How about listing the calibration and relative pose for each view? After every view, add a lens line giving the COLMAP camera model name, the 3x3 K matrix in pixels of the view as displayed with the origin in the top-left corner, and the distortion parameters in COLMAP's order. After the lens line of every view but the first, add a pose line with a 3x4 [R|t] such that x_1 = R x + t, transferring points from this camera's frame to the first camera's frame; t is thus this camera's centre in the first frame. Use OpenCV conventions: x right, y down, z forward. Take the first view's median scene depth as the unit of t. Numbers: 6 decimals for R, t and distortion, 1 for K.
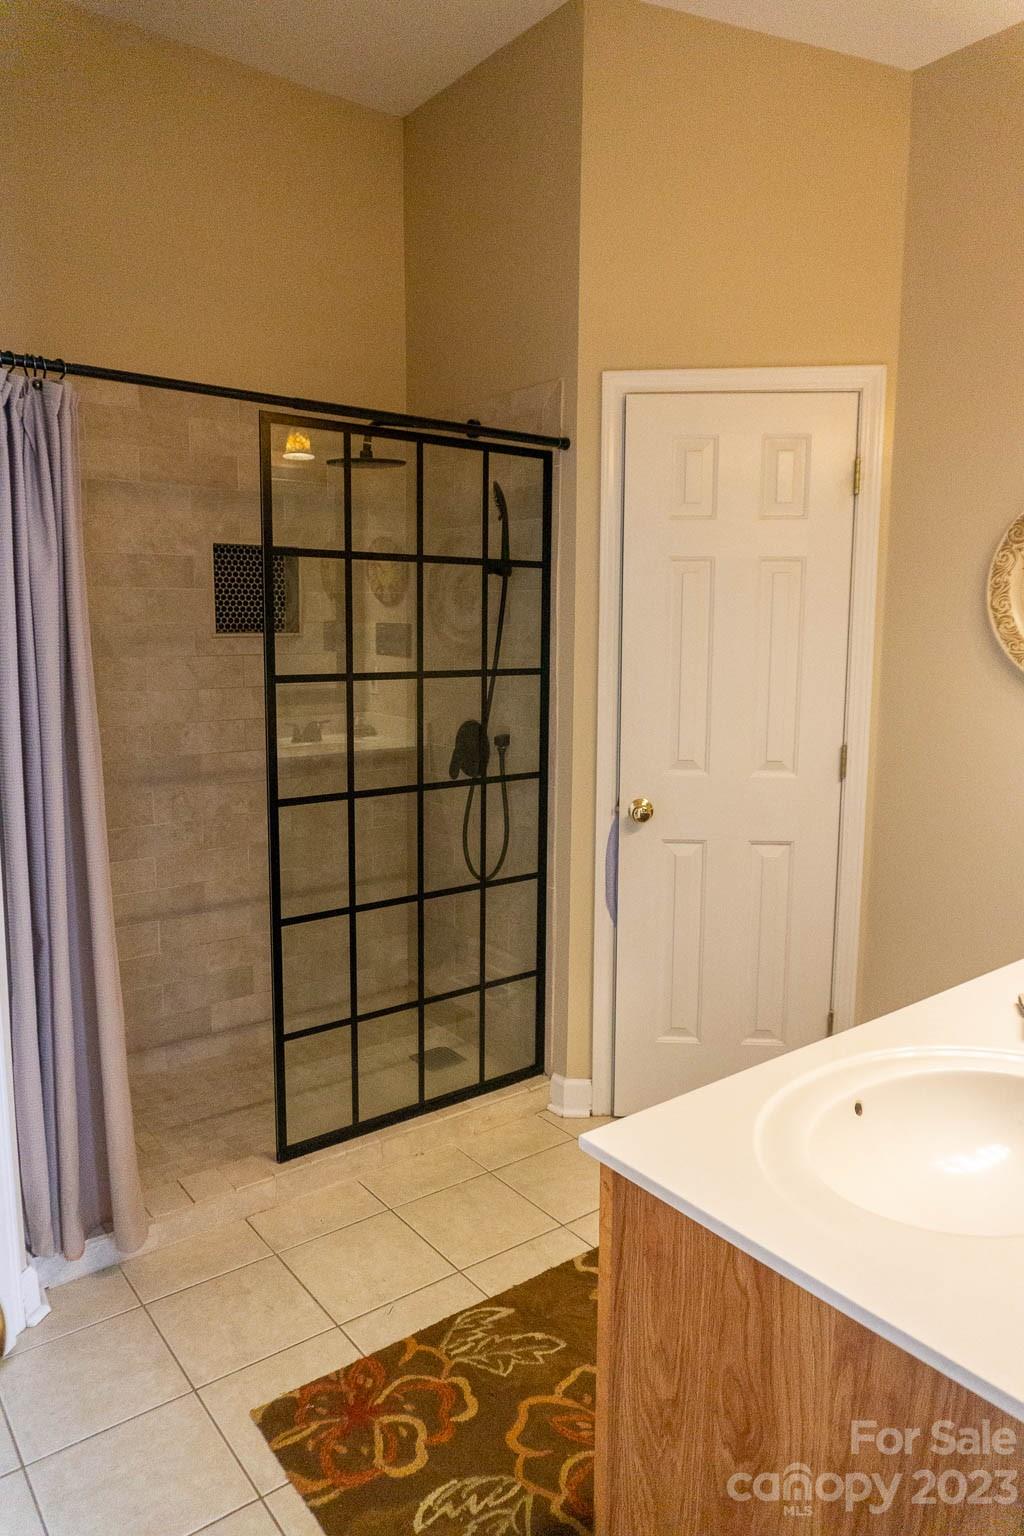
lens RADIAL K [[1021.8, 0, 514.1], [0, 1021.8, 763.8], [0, 0, 1]] dist [-0.022732, -0.004134]
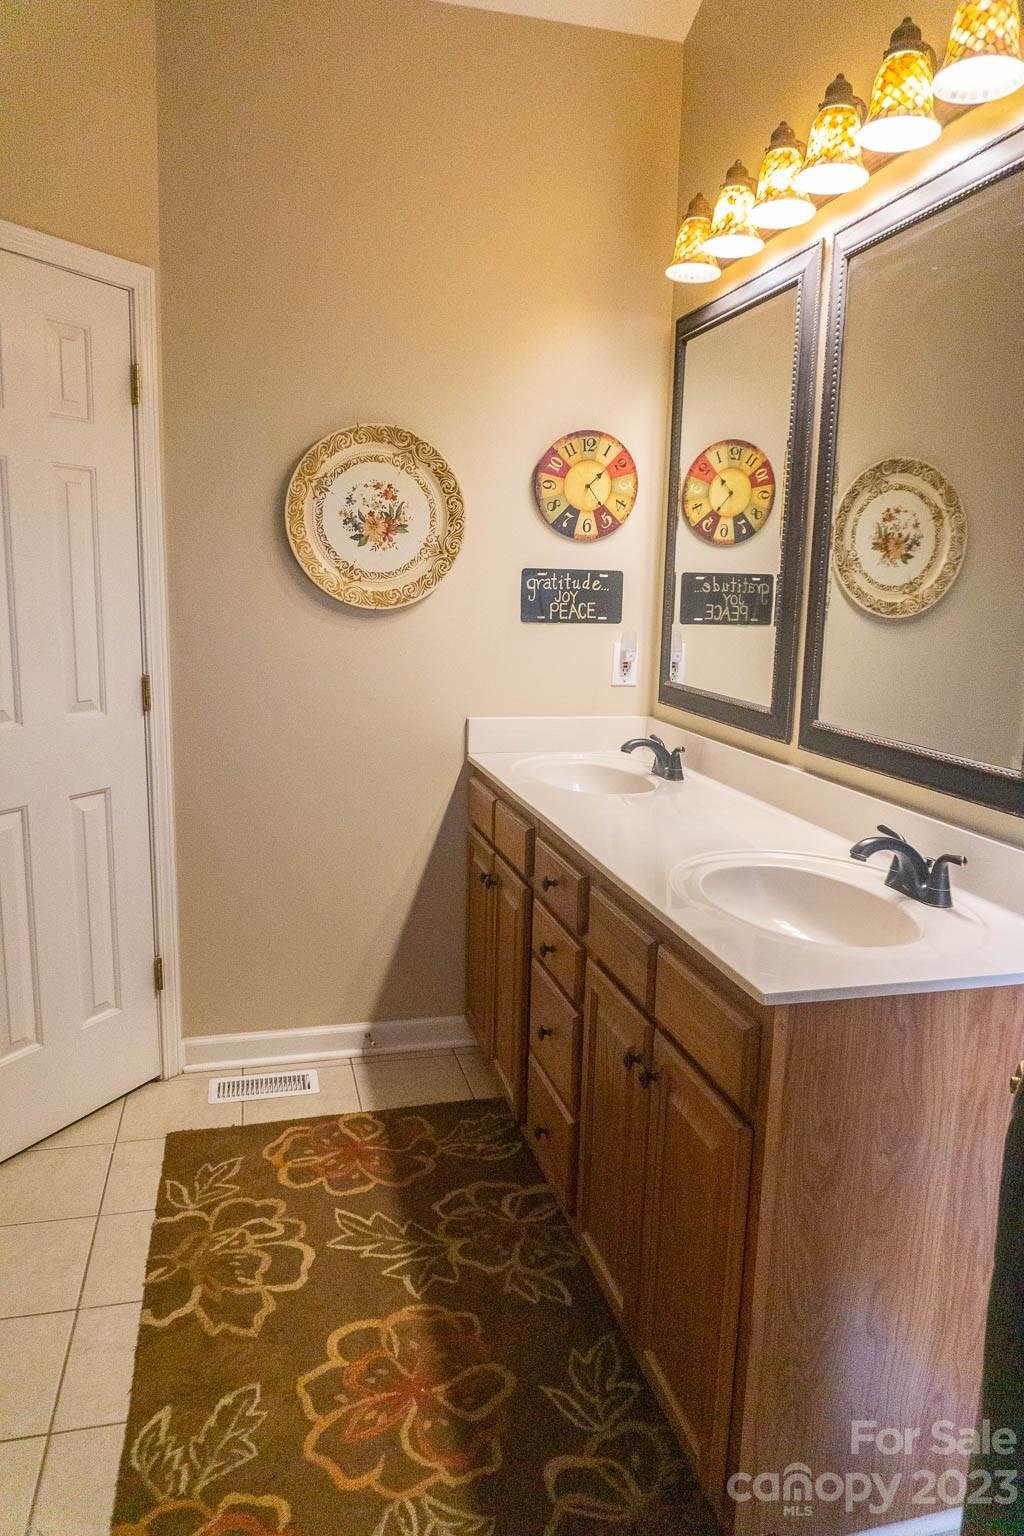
lens RADIAL K [[1021.8, 0, 509.1], [0, 1021.8, 766.8], [0, 0, 1]] dist [-0.022732, -0.004134]
pose [[0.391081, -0.158825, 0.906548, -0.557190], [0.104340, 0.986298, 0.127786, -0.027993], [-0.914423, 0.044615, 0.402295, 0.439097]]
